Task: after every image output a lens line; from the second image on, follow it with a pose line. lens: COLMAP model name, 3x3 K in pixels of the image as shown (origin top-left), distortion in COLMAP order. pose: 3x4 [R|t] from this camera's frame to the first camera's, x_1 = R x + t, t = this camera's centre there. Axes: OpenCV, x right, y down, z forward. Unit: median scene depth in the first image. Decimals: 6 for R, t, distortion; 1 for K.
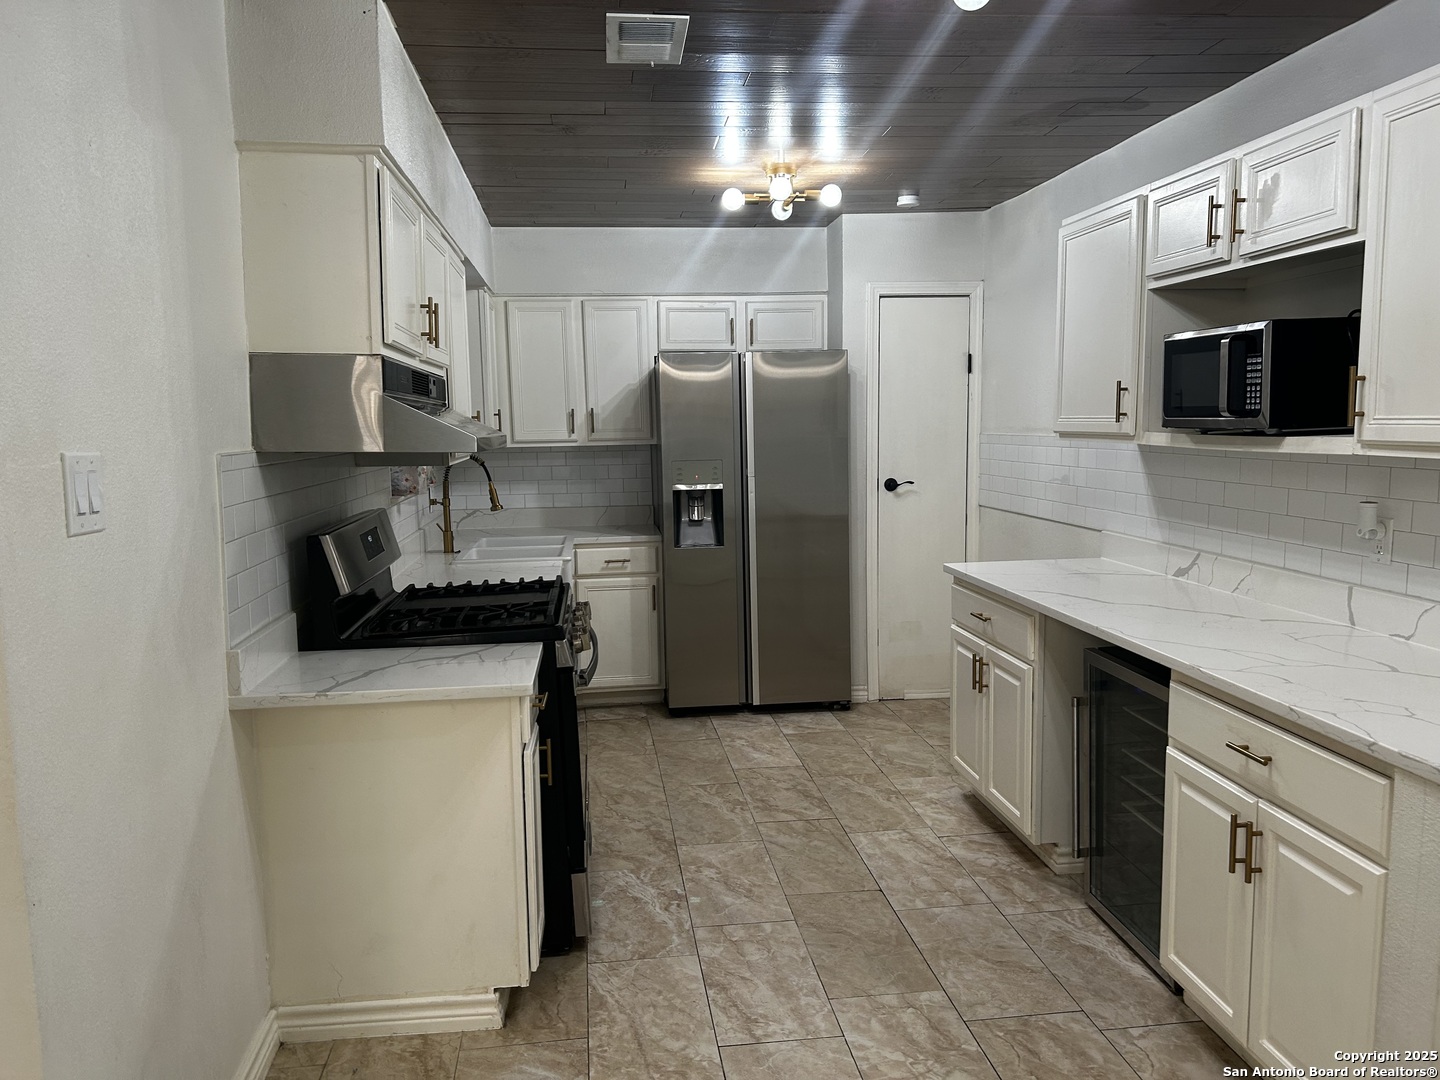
lens RADIAL K [[1086.9, 0, 711.6], [0, 1086.9, 546.6], [0, 0, 1]] dist [0.055947, -0.055503]
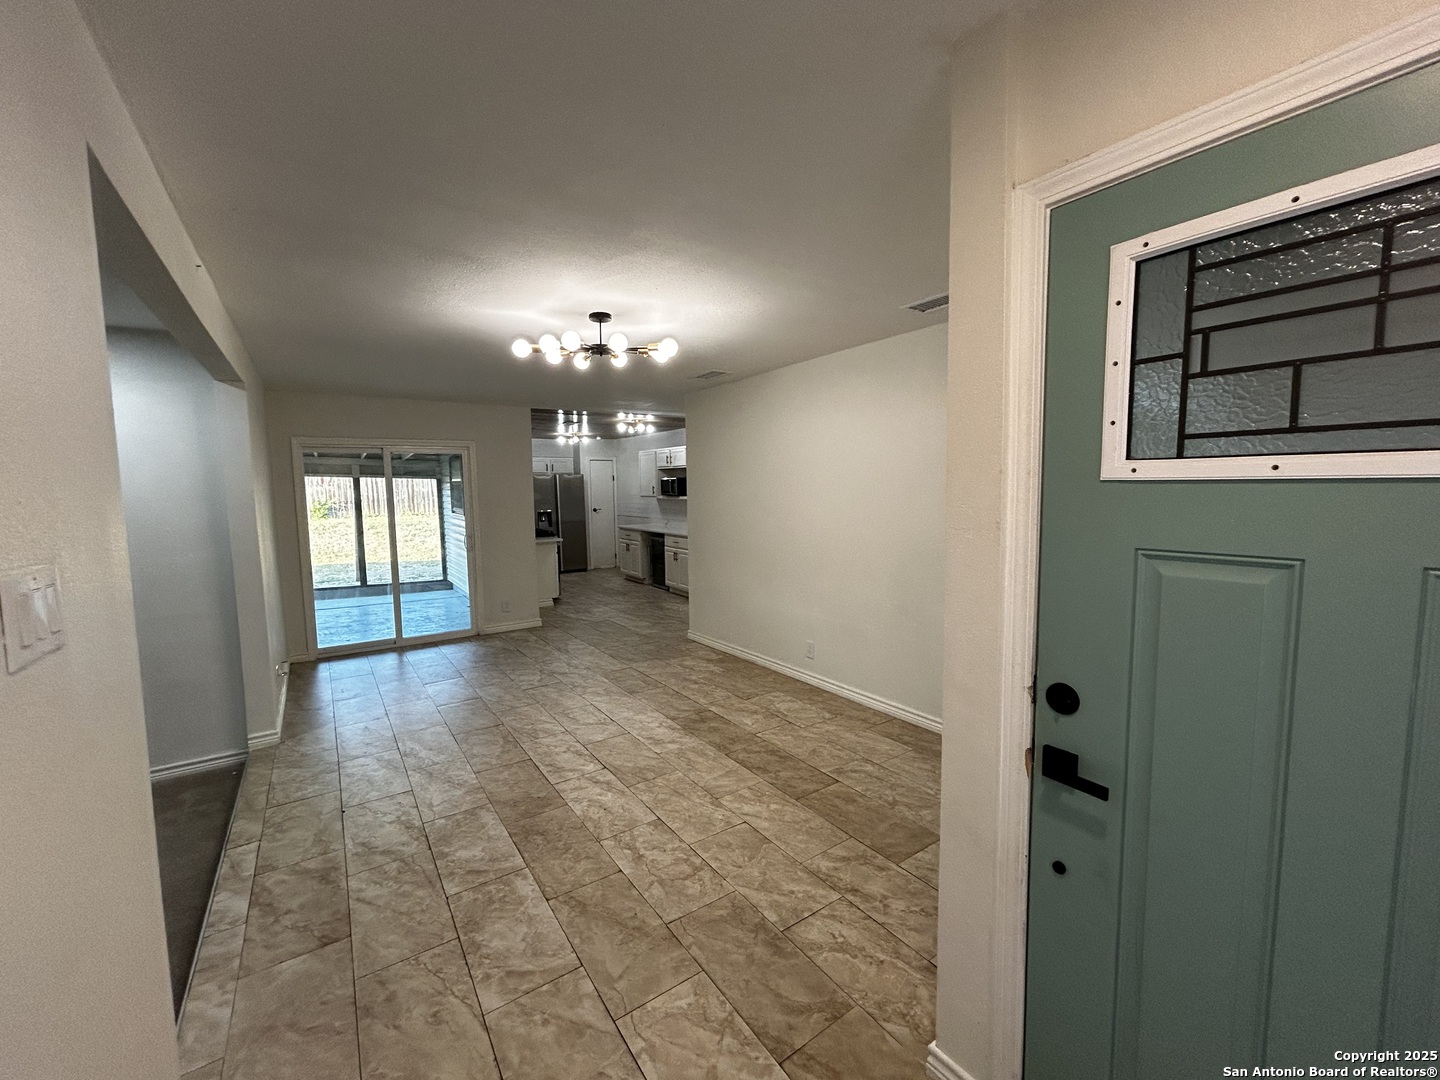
lens RADIAL K [[581.4, 0, 727.2], [0, 581.4, 544.5], [0, 0, 1]] dist [0.001425, -0.000378]
pose [[0.876746, -0.041876, 0.479127, -0.719751], [0.053257, 0.998529, -0.010182, 0.189968], [-0.477995, 0.034444, 0.877687, -1.741227]]
